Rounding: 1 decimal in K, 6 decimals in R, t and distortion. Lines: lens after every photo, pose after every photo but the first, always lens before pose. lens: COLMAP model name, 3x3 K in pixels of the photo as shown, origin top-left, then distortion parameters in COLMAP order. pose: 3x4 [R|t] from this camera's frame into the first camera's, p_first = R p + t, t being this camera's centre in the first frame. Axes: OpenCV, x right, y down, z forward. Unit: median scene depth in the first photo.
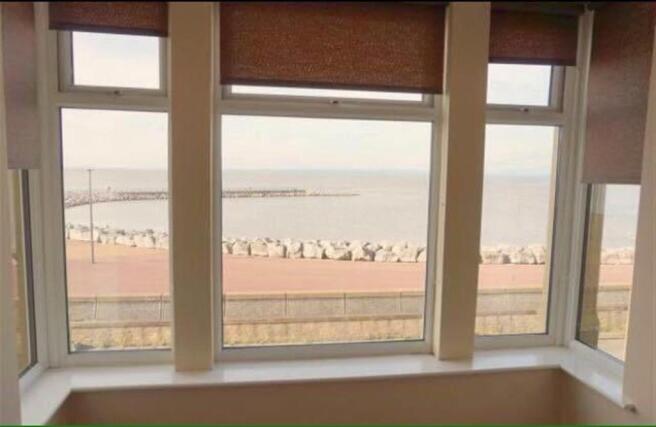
lens RADIAL K [[448.5, 0, 325.4], [0, 448.5, 220.6], [0, 0, 1]] dist [-0.011069, 0.000309]
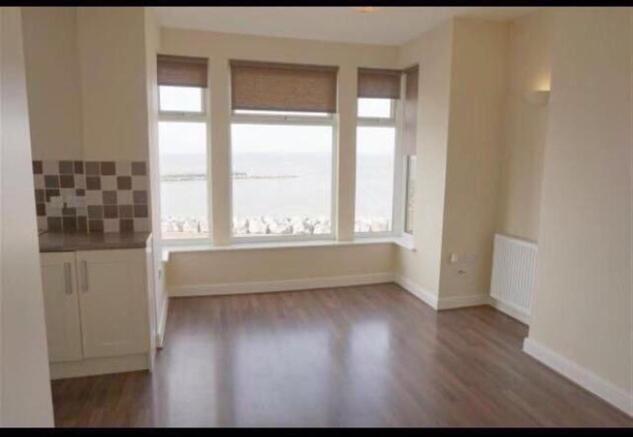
lens RADIAL K [[429.4, 0, 316.1], [0, 429.4, 219.0], [0, 0, 1]] dist [-0.034906, -0.000095]
pose [[0.993137, -0.026692, 0.113870, -0.067020], [0.022068, 0.998888, 0.041670, 0.114917], [-0.114856, -0.038871, 0.992621, -0.904511]]
